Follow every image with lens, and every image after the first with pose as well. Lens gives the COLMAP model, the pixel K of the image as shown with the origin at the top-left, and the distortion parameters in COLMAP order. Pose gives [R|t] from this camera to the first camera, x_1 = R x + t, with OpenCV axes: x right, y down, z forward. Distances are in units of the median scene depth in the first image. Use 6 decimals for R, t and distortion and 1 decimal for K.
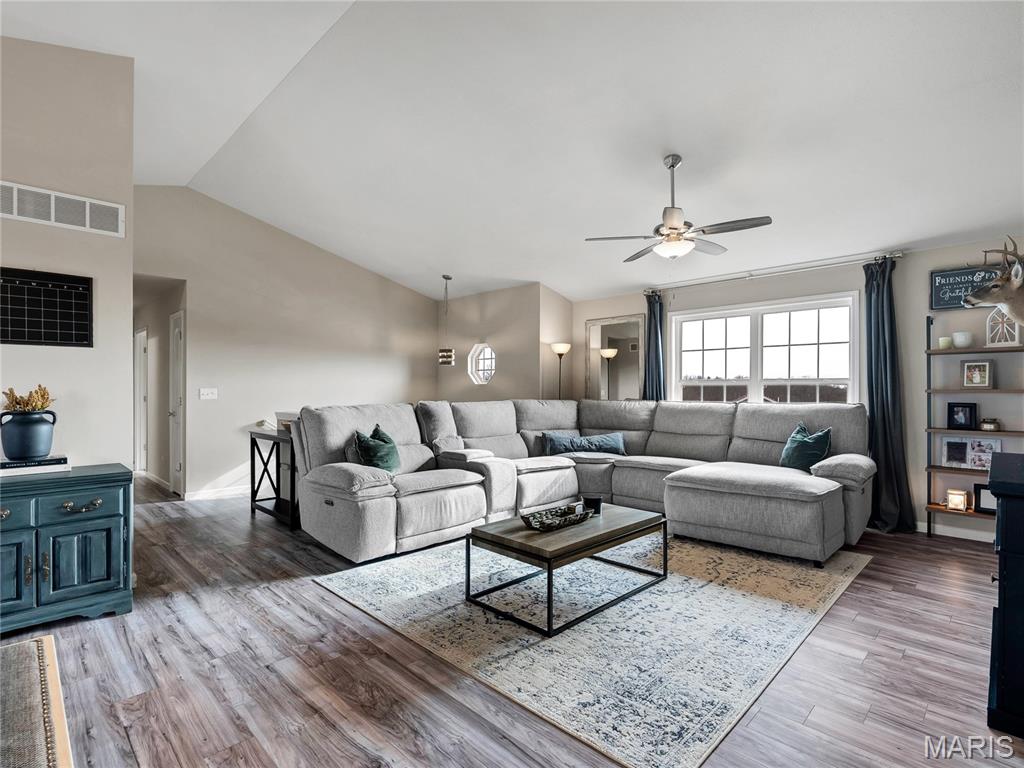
lens RADIAL K [[509.4, 0, 514.6], [0, 509.4, 389.1], [0, 0, 1]] dist [-0.004181, -0.000937]
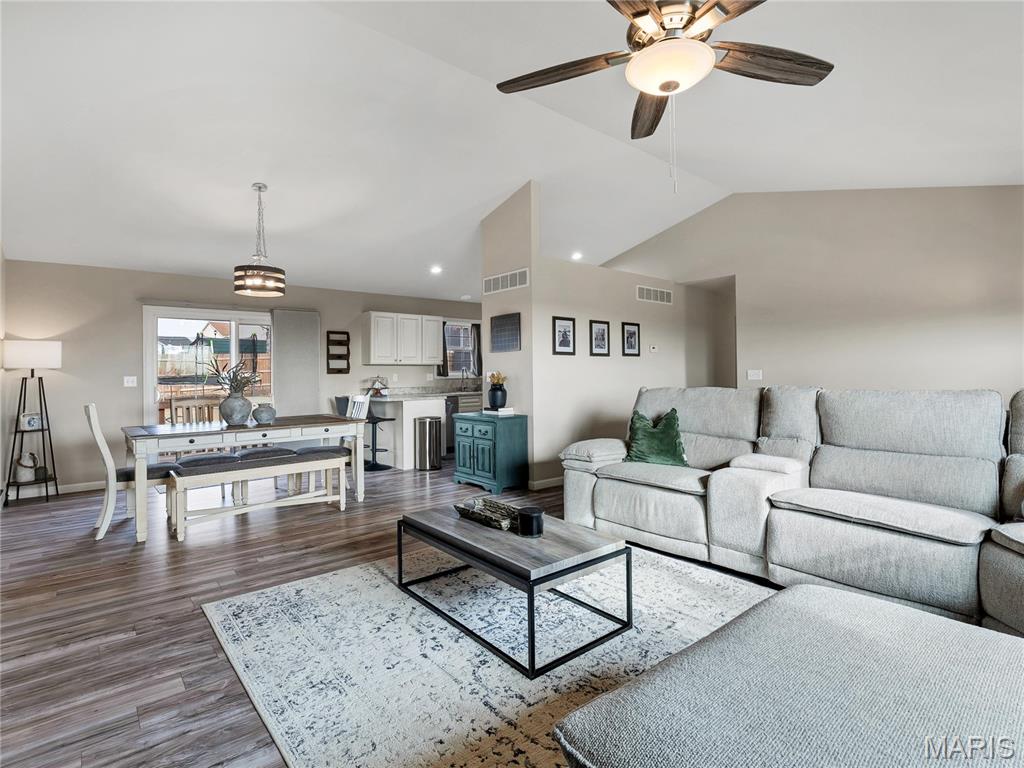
lens RADIAL K [[509.4, 0, 512.7], [0, 509.4, 378.6], [0, 0, 1]] dist [-0.004181, -0.000937]
pose [[-0.090464, 0.009589, -0.995854, 1.058960], [0.013721, 0.999871, 0.008381, 0.001892], [0.995805, -0.012906, -0.090584, 1.206311]]
